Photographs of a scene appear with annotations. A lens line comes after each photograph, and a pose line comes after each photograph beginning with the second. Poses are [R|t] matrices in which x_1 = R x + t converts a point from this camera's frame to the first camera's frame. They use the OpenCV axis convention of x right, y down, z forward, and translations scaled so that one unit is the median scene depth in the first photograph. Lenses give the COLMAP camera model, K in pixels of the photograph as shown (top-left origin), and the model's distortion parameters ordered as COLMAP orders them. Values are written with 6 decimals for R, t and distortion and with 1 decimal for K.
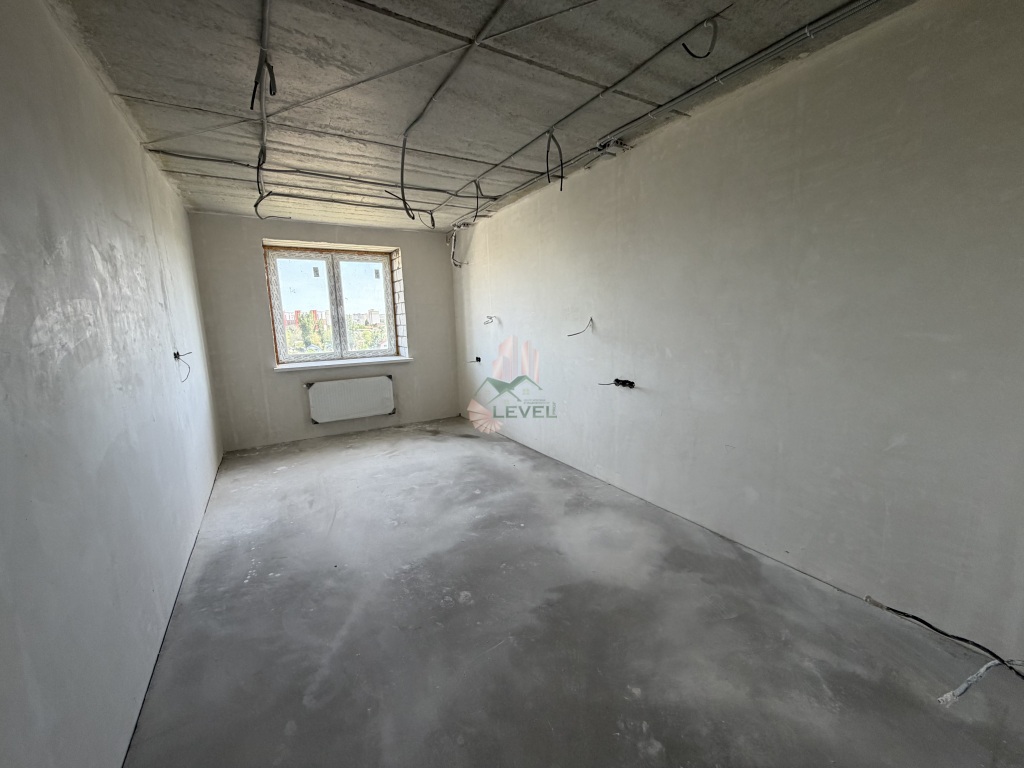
lens RADIAL K [[410.8, 0, 509.7], [0, 410.8, 385.2], [0, 0, 1]] dist [0.001796, -0.000268]
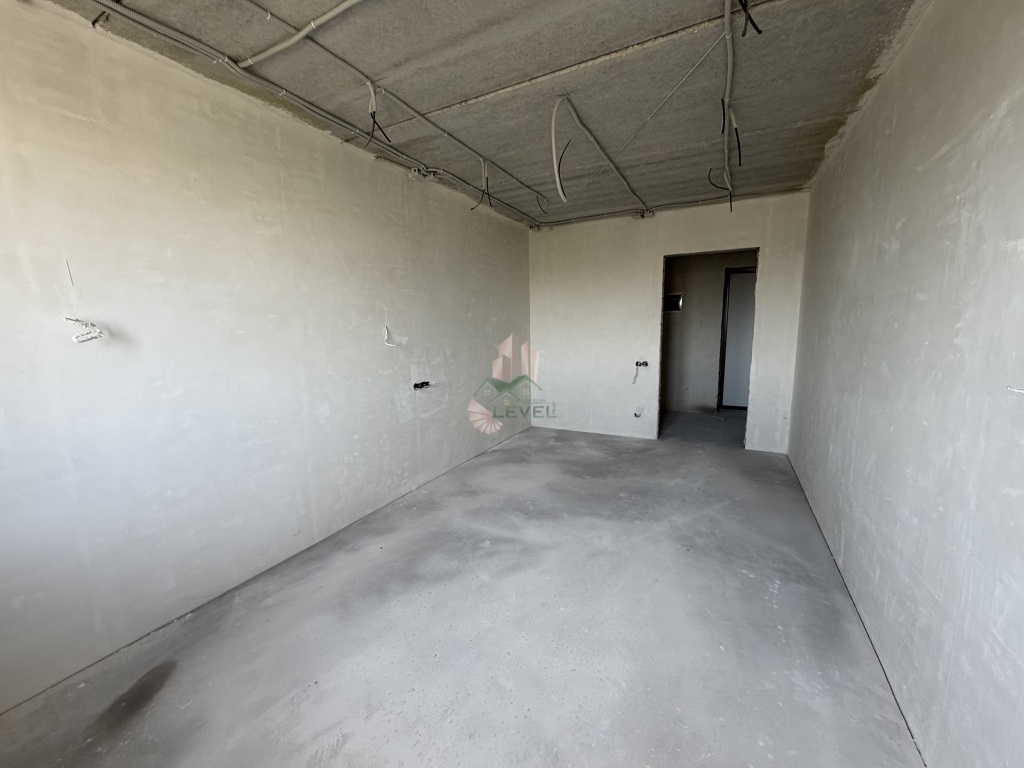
lens RADIAL K [[410.8, 0, 509.3], [0, 410.8, 383.7], [0, 0, 1]] dist [0.001796, -0.000268]
pose [[-0.526758, -0.081022, 0.846145, -0.990277], [0.168506, 0.965737, 0.197375, -0.238463], [-0.833146, 0.246549, -0.495057, 1.718799]]
